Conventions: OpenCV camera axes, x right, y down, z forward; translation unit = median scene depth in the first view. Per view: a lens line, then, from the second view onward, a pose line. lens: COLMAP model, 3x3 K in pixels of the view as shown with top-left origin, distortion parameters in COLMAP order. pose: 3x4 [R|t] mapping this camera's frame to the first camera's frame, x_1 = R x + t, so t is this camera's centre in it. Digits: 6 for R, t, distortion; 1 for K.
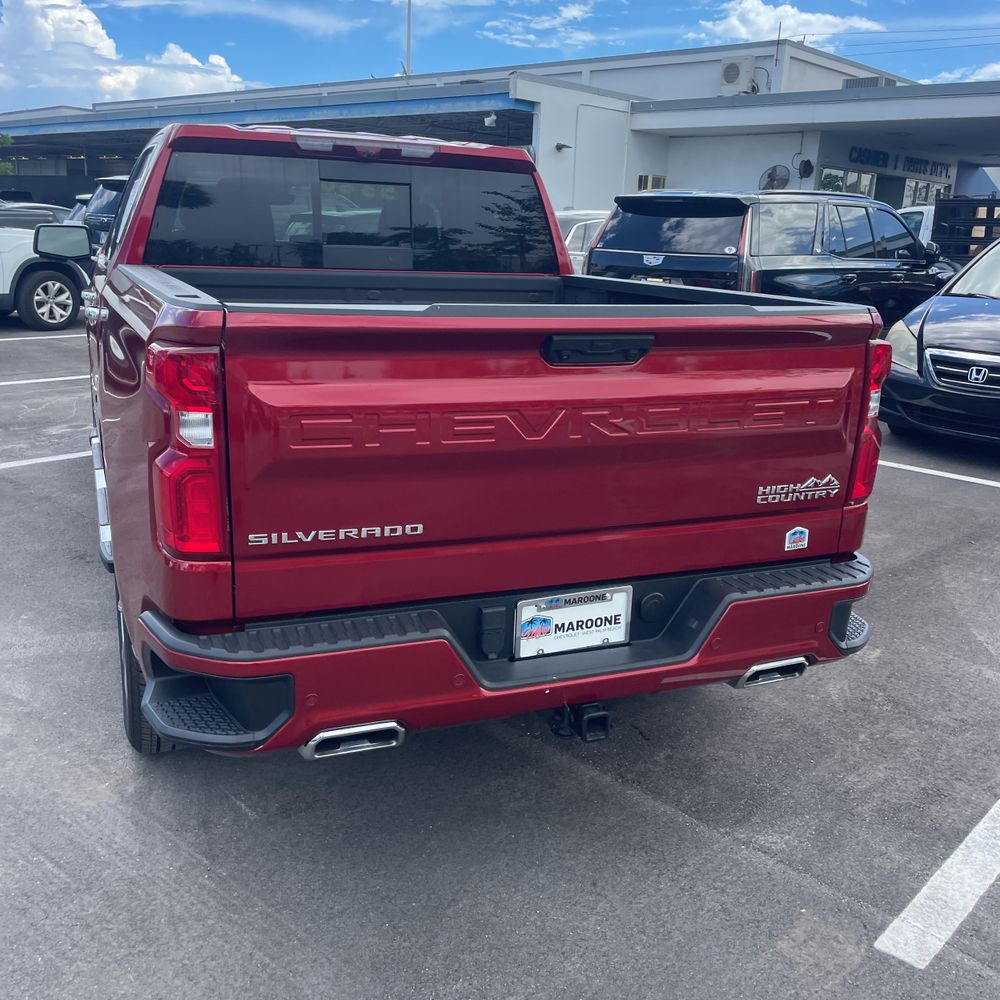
lens RADIAL K [[1013.8, 0, 509.6], [0, 1013.8, 498.6], [0, 0, 1]] dist [0.087508, -0.122770]
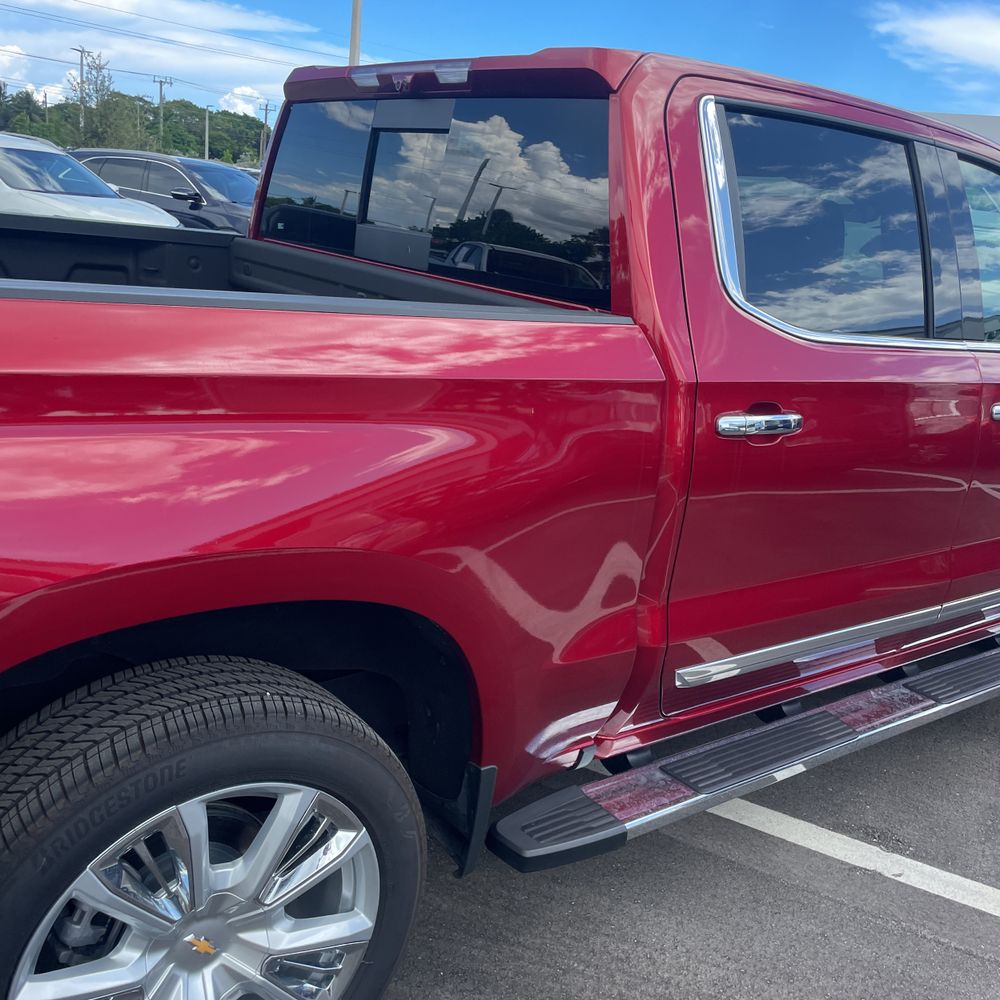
lens RADIAL K [[1013.8, 0, 509.6], [0, 1013.8, 498.6], [0, 0, 1]] dist [0.087508, -0.122770]
pose [[0.254071, 0.256252, -0.932621, 0.808403], [-0.342107, 0.925738, 0.161161, -0.334245], [0.904661, 0.278110, 0.322869, 1.387057]]
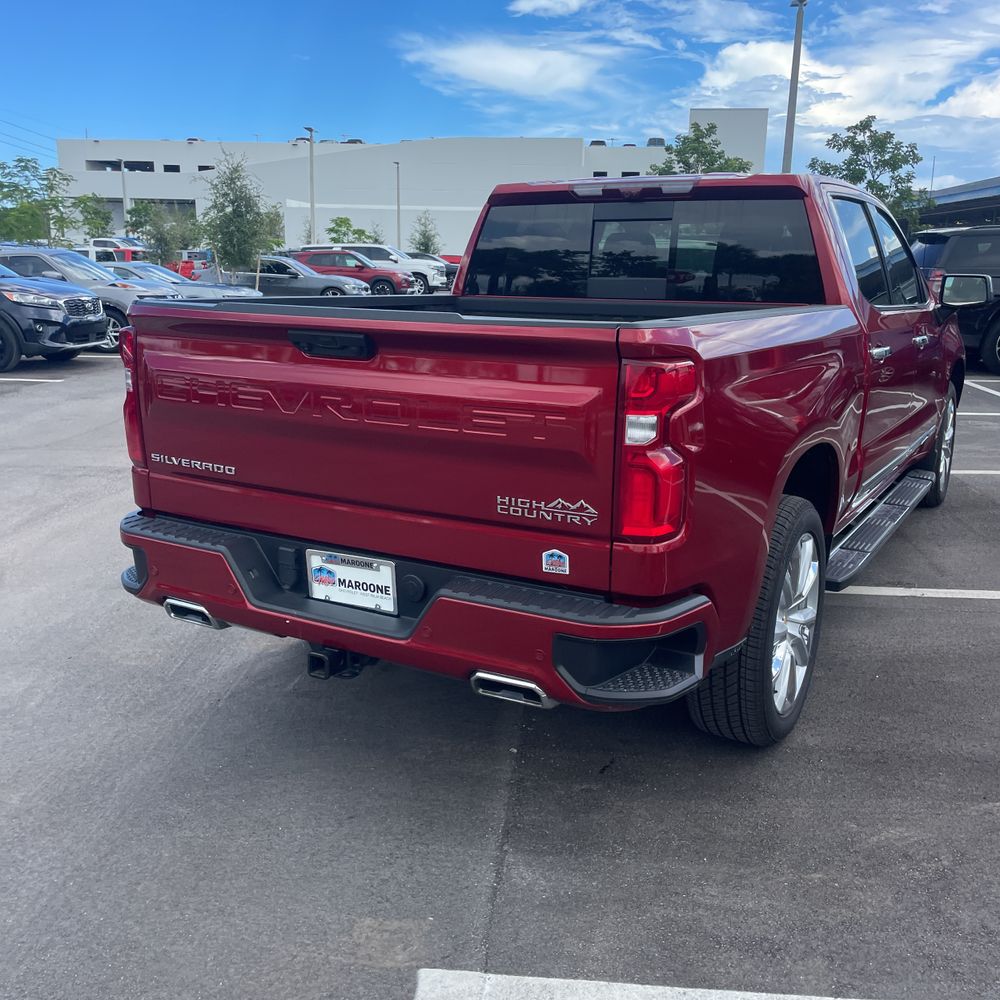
lens RADIAL K [[1013.8, 0, 509.6], [0, 1013.8, 498.6], [0, 0, 1]] dist [0.087508, -0.122770]
pose [[0.606385, 0.150258, -0.780846, 1.030368], [-0.193825, 0.980295, 0.038118, -0.048833], [0.771187, 0.128233, 0.623560, 0.384077]]
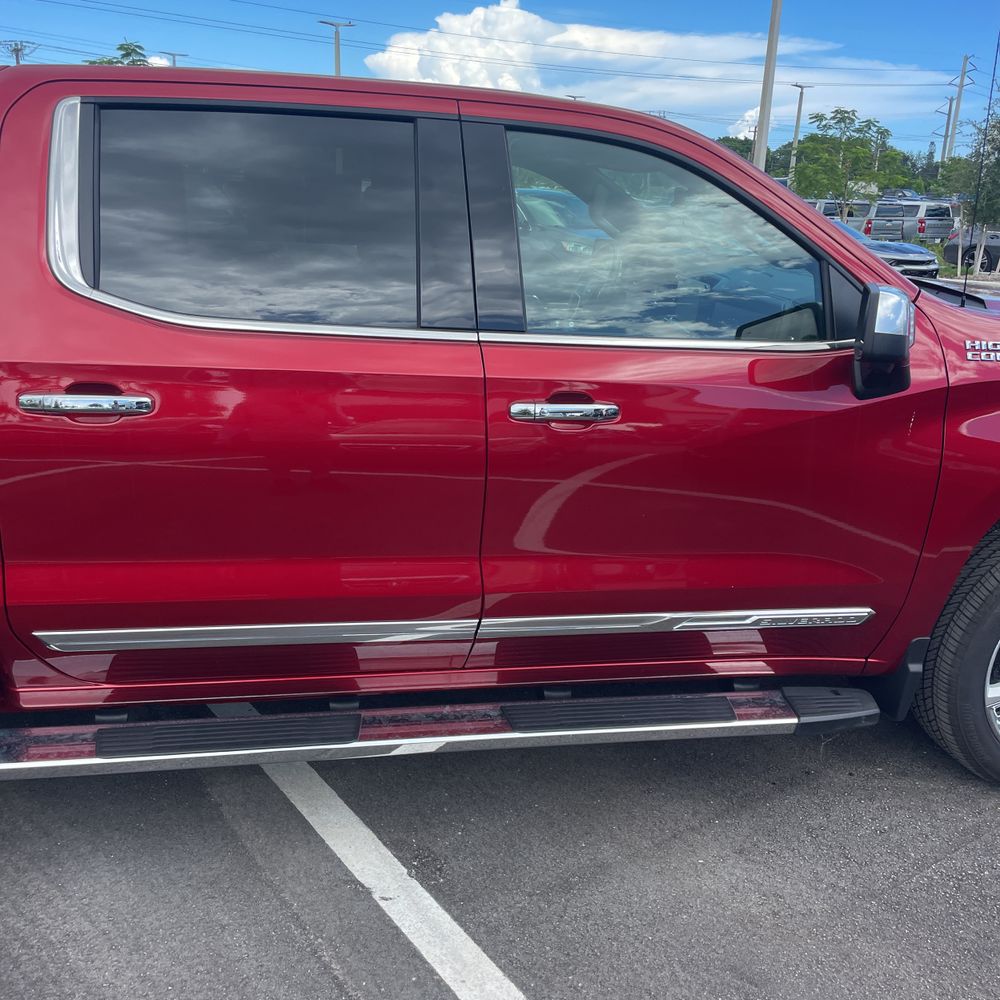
lens RADIAL K [[1026.5, 0, 504.6], [0, 1026.5, 485.6], [0, 0, 1]] dist [0.024702, 0.014492]
pose [[-0.213645, 0.226458, -0.950301, 0.850051], [-0.301071, 0.910150, 0.284576, -0.614789], [0.929361, 0.346907, -0.126269, 2.271545]]
